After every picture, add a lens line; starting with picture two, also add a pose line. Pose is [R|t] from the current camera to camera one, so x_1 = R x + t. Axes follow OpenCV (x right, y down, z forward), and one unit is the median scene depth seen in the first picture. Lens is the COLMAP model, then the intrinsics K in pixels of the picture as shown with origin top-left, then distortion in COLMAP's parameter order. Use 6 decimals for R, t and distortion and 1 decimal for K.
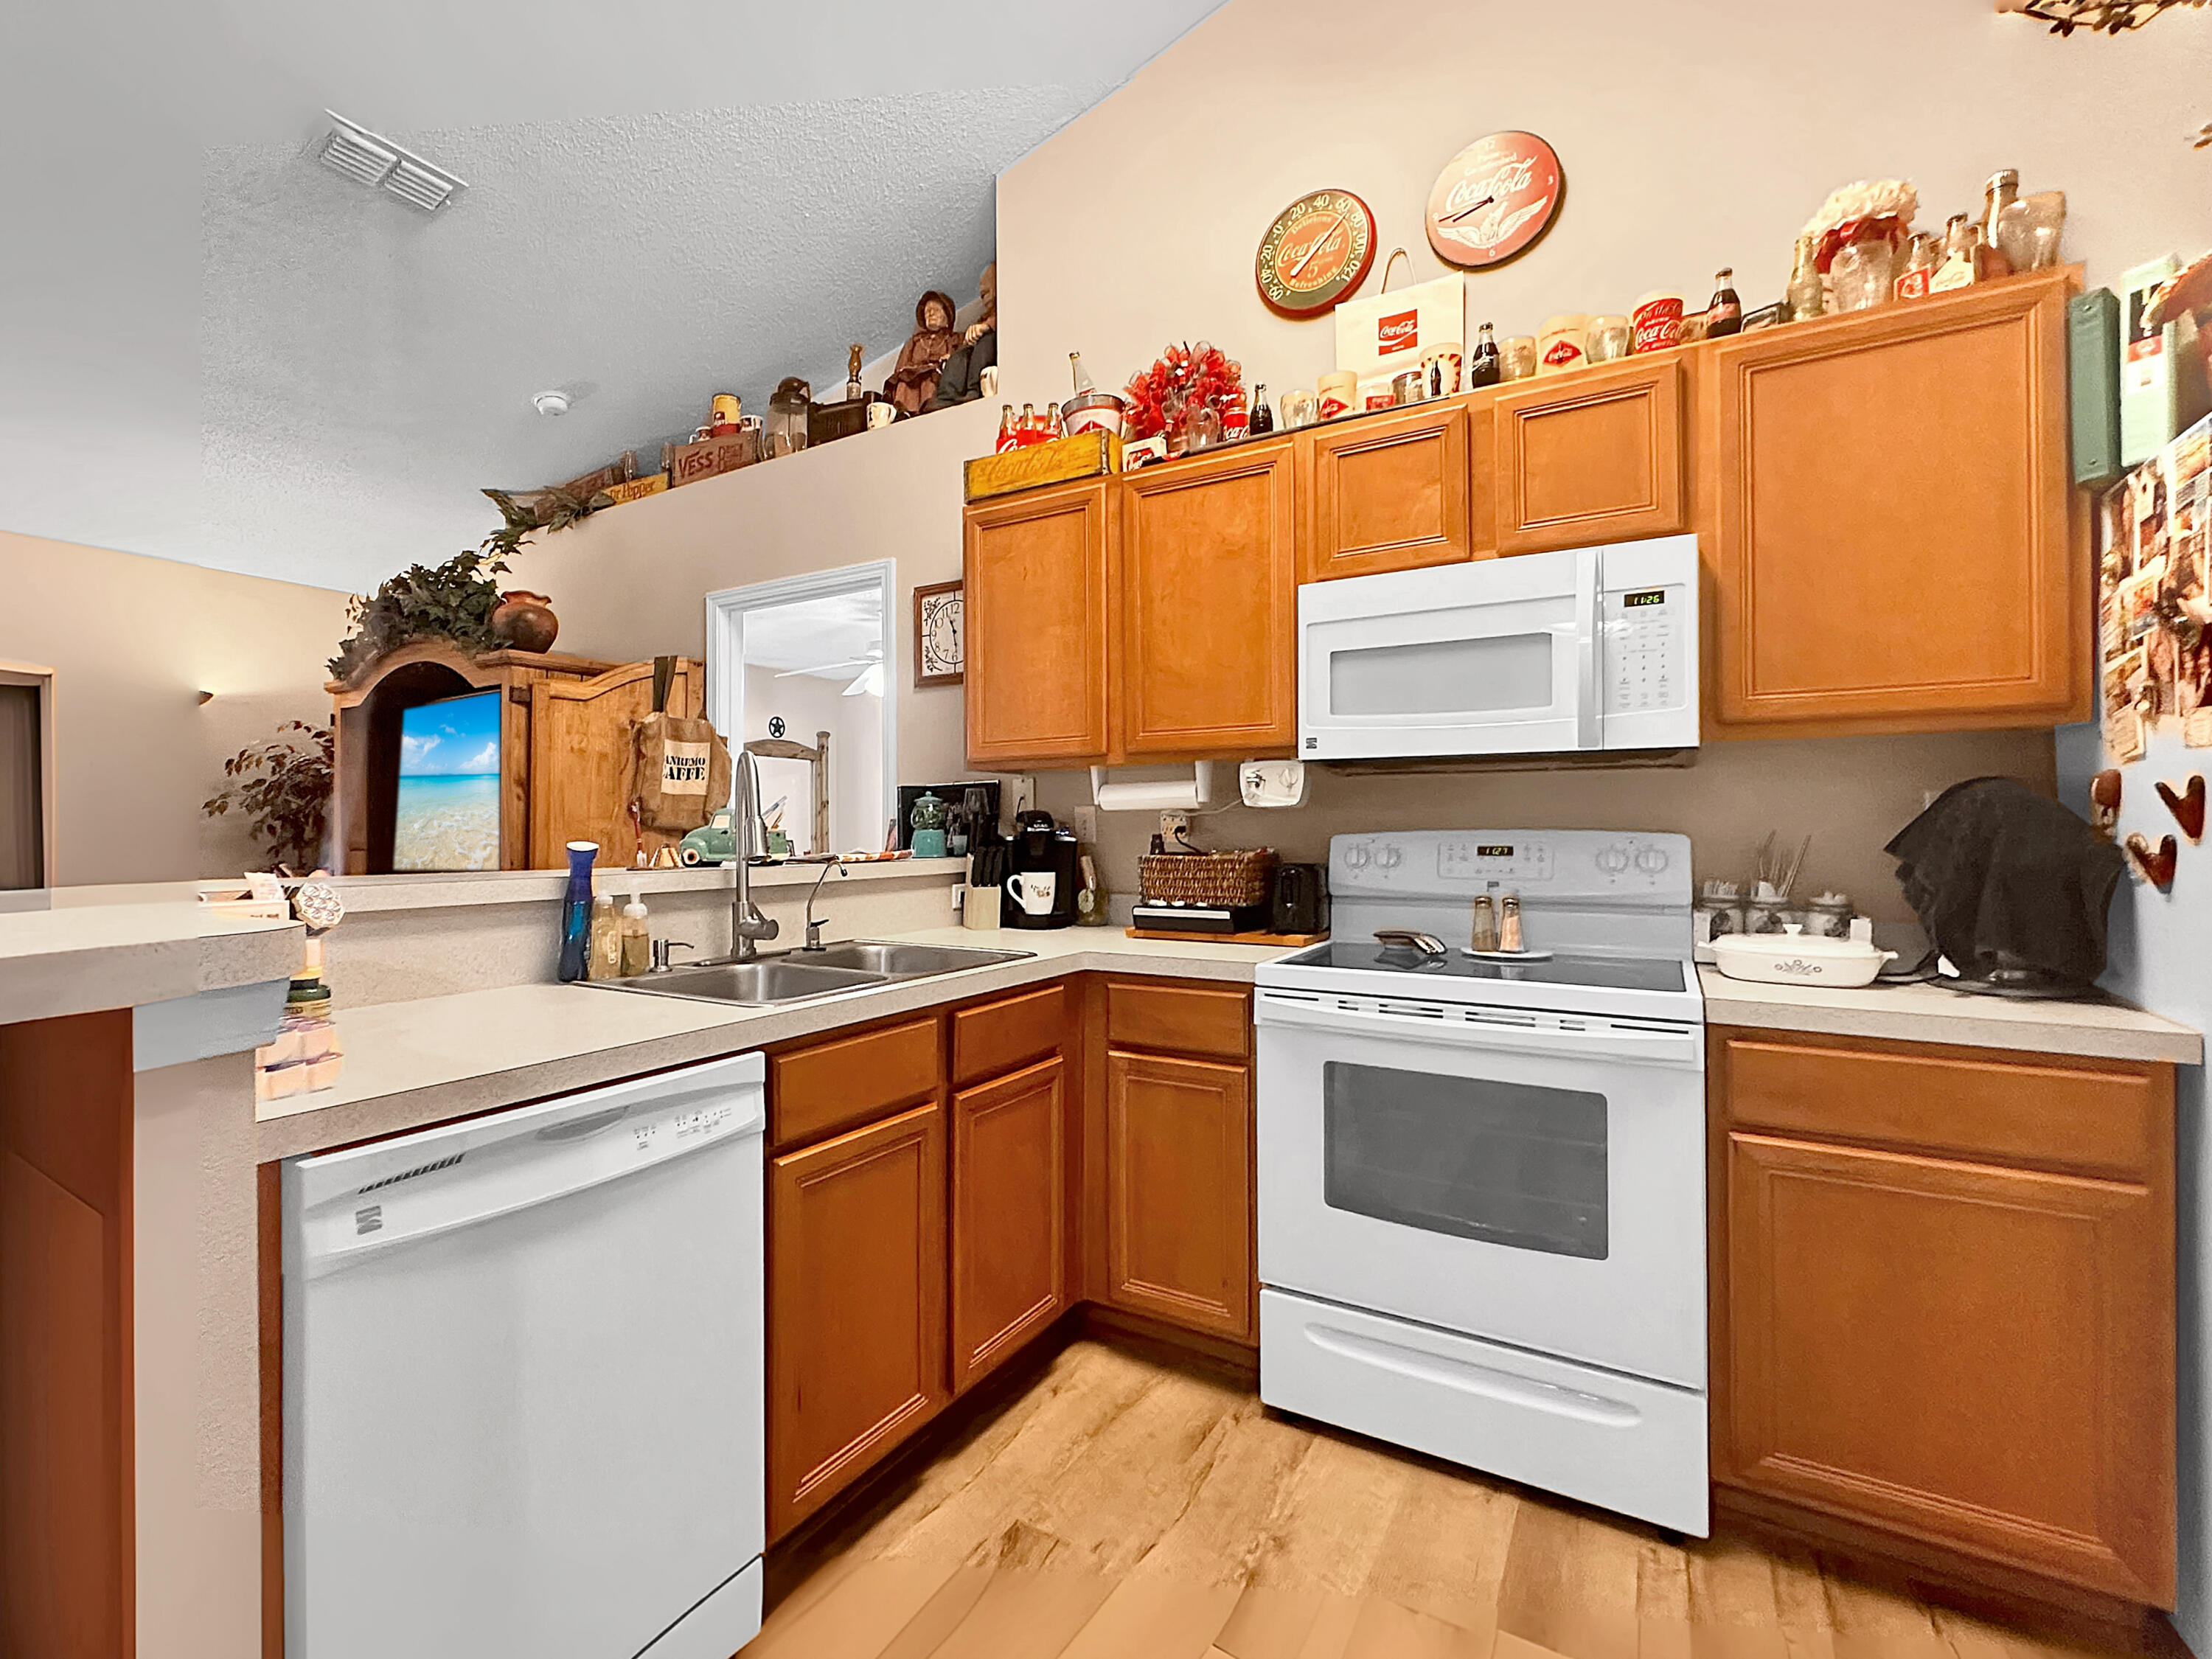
lens RADIAL K [[989.6, 0, 1087.3], [0, 989.6, 832.1], [0, 0, 1]] dist [-0.007882, 0.000777]
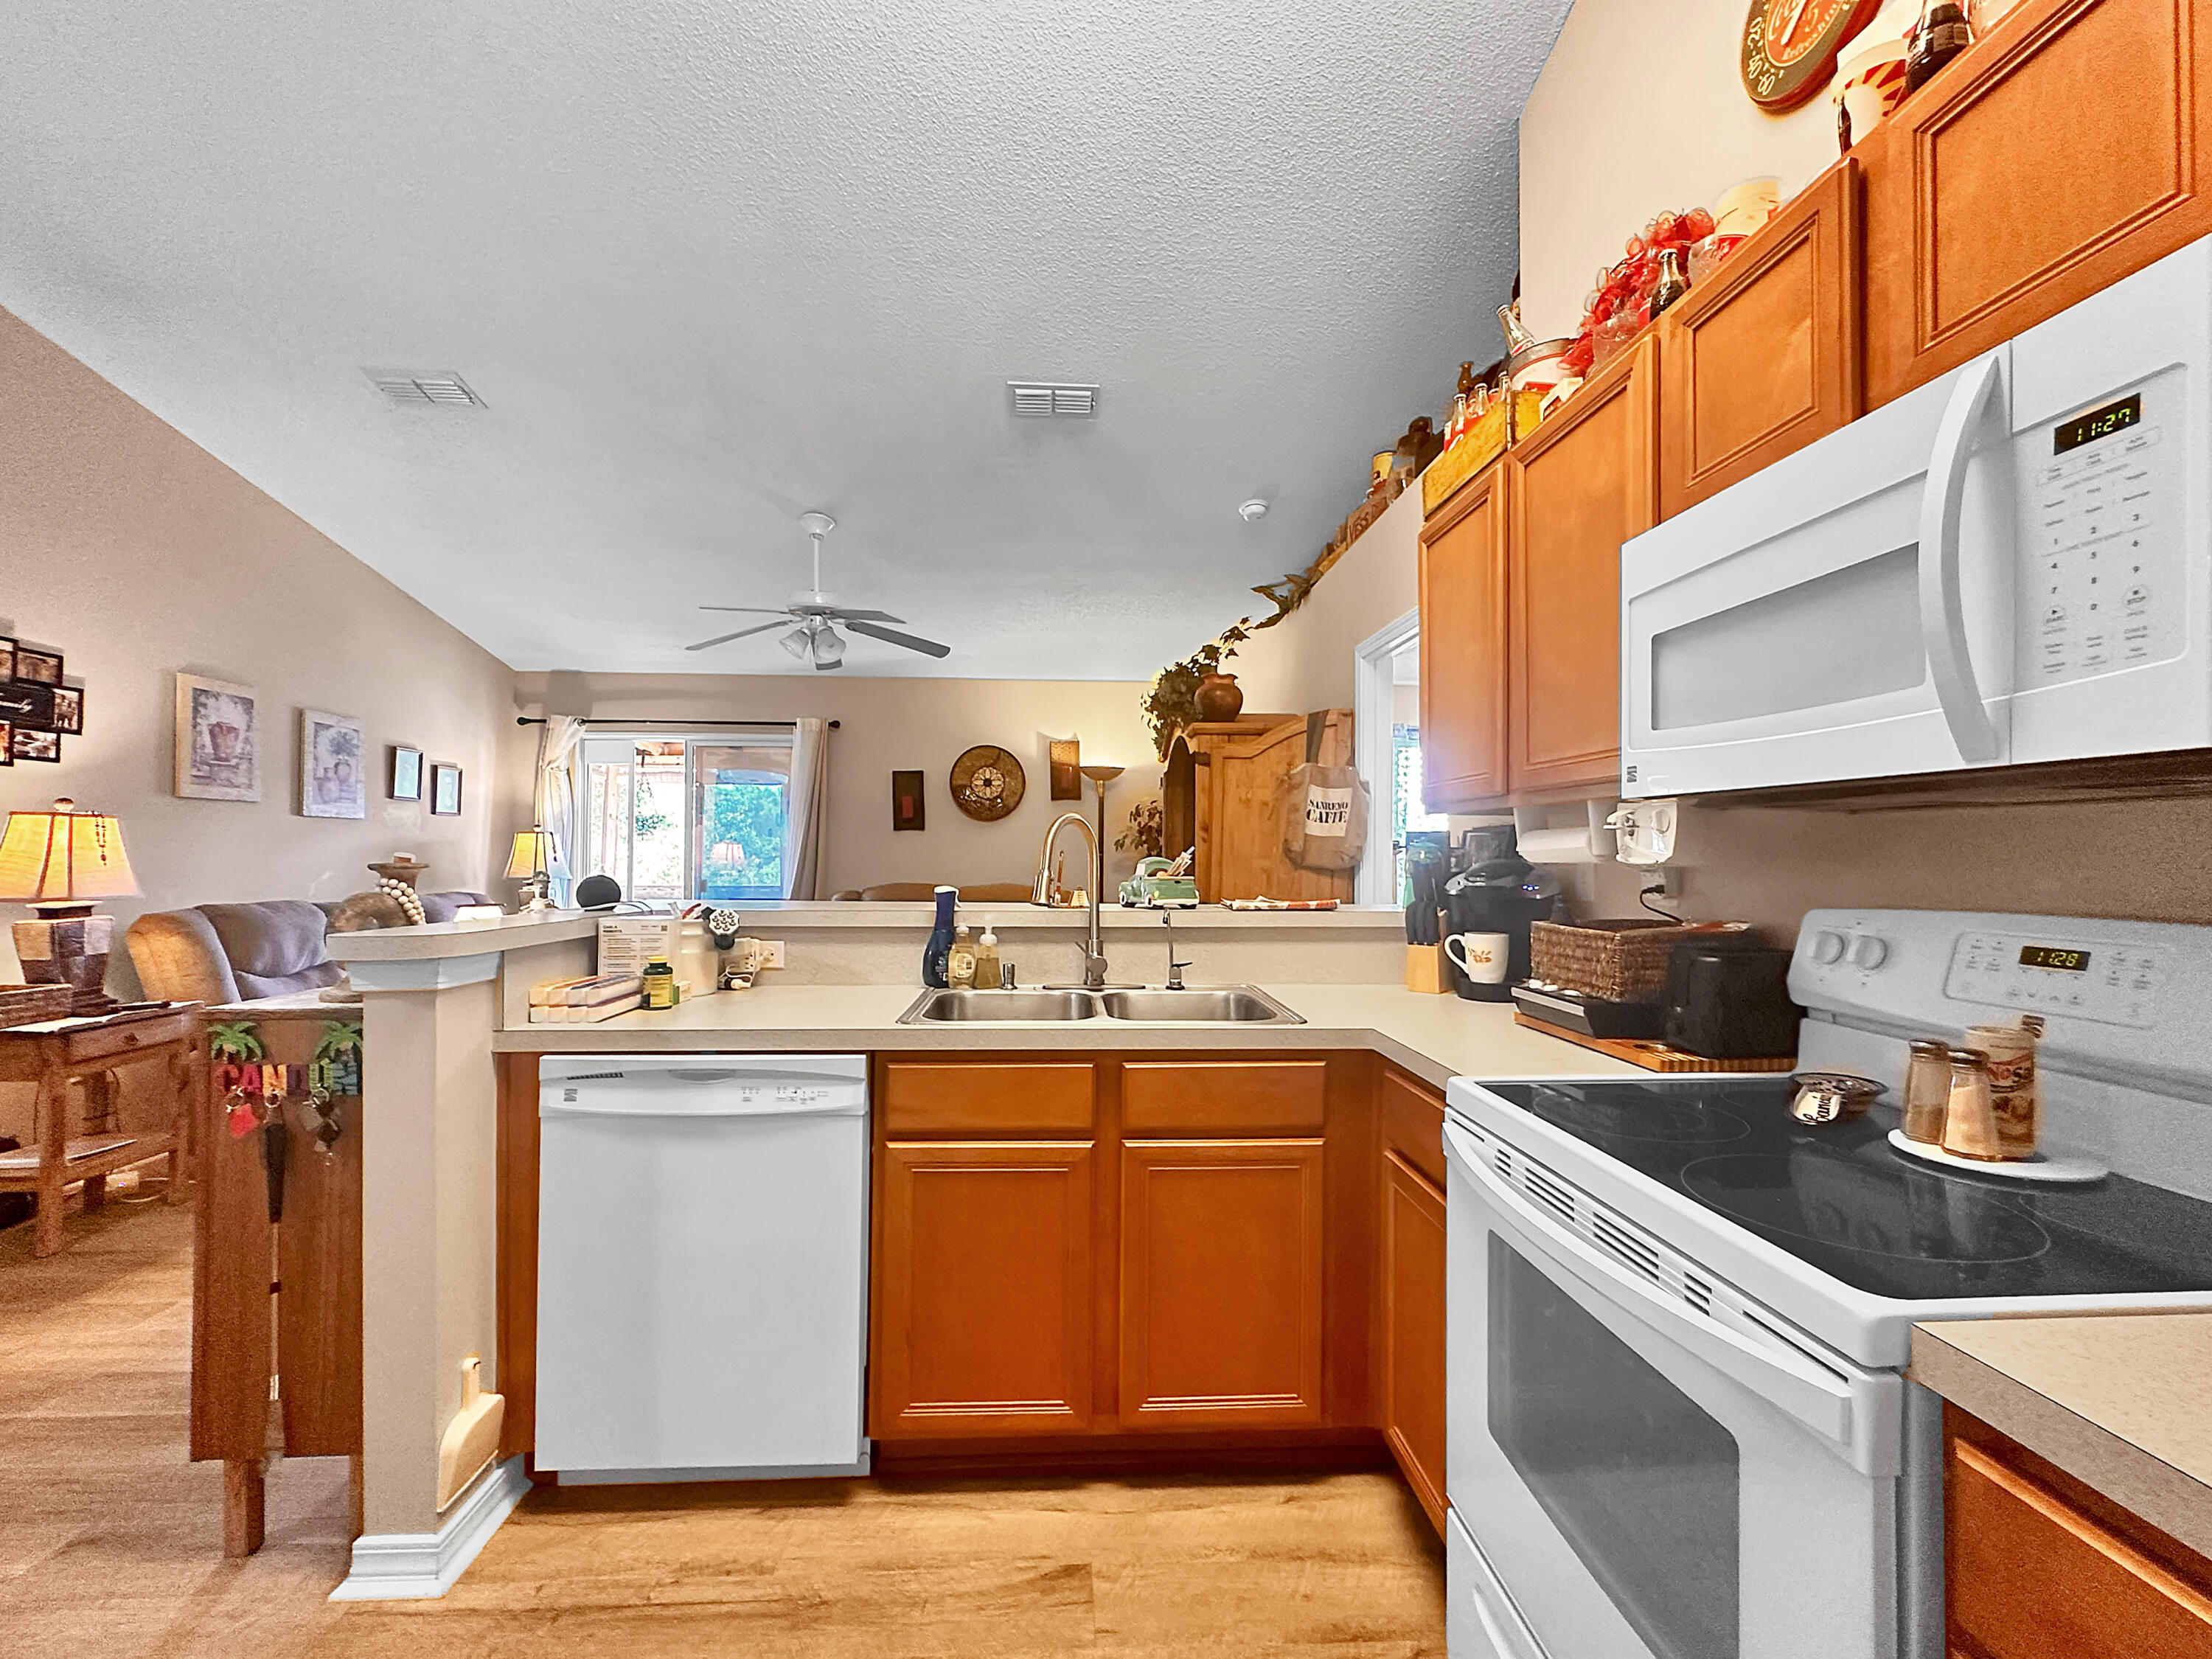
lens RADIAL K [[951.4, 0, 1107.7], [0, 951.4, 861.3], [0, 0, 1]] dist [-0.006779, 0.001104]
pose [[0.581572, 0.016316, -0.813331, 0.631118], [-0.012181, 0.999861, 0.011349, -0.038364], [0.813404, 0.003307, 0.581690, 0.378711]]
